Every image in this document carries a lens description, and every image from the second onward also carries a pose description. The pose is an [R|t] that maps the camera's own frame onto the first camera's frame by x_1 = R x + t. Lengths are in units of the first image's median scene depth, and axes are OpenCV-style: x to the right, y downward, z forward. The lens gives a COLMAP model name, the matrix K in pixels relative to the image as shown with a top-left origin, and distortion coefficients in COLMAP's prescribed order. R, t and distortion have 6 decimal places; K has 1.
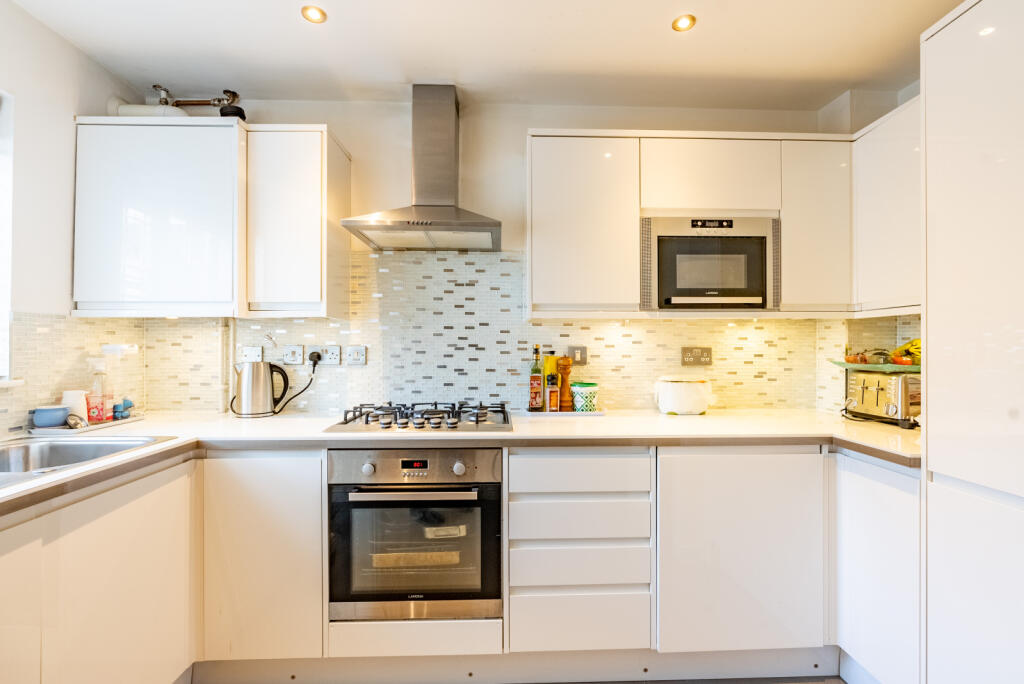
lens RADIAL K [[473.8, 0, 514.2], [0, 473.8, 342.5], [0, 0, 1]] dist [-0.013850, 0.001828]
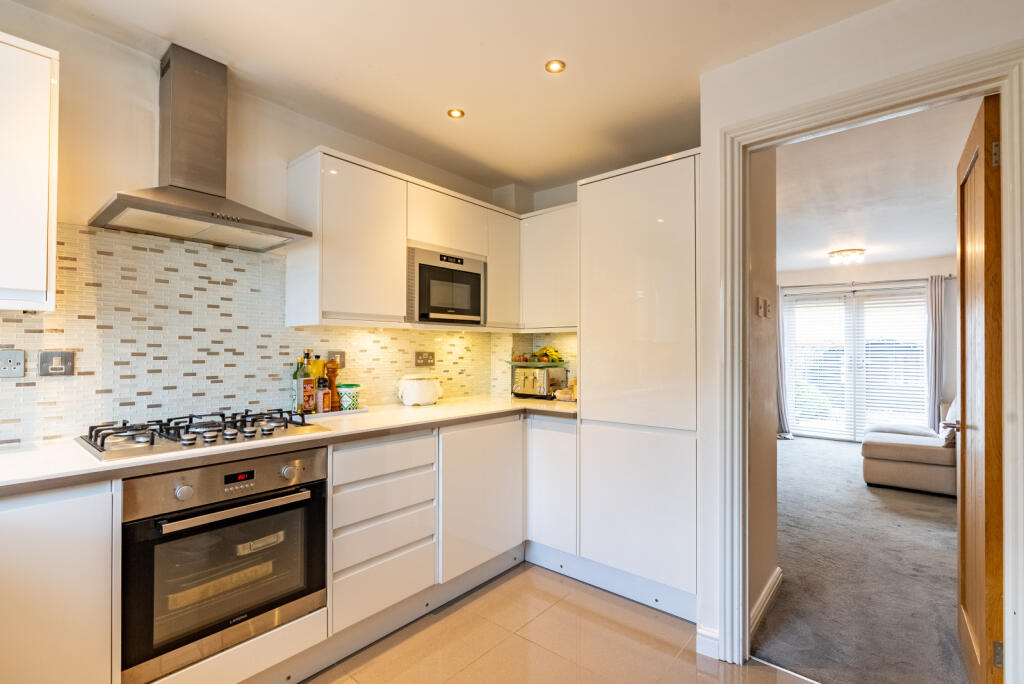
lens RADIAL K [[473.8, 0, 511.3], [0, 473.8, 344.4], [0, 0, 1]] dist [-0.013850, 0.001828]
pose [[0.663867, 0.010437, 0.747778, -0.468963], [-0.006567, 0.999945, -0.008126, -0.001000], [-0.747822, 0.000484, 0.663899, -0.019019]]
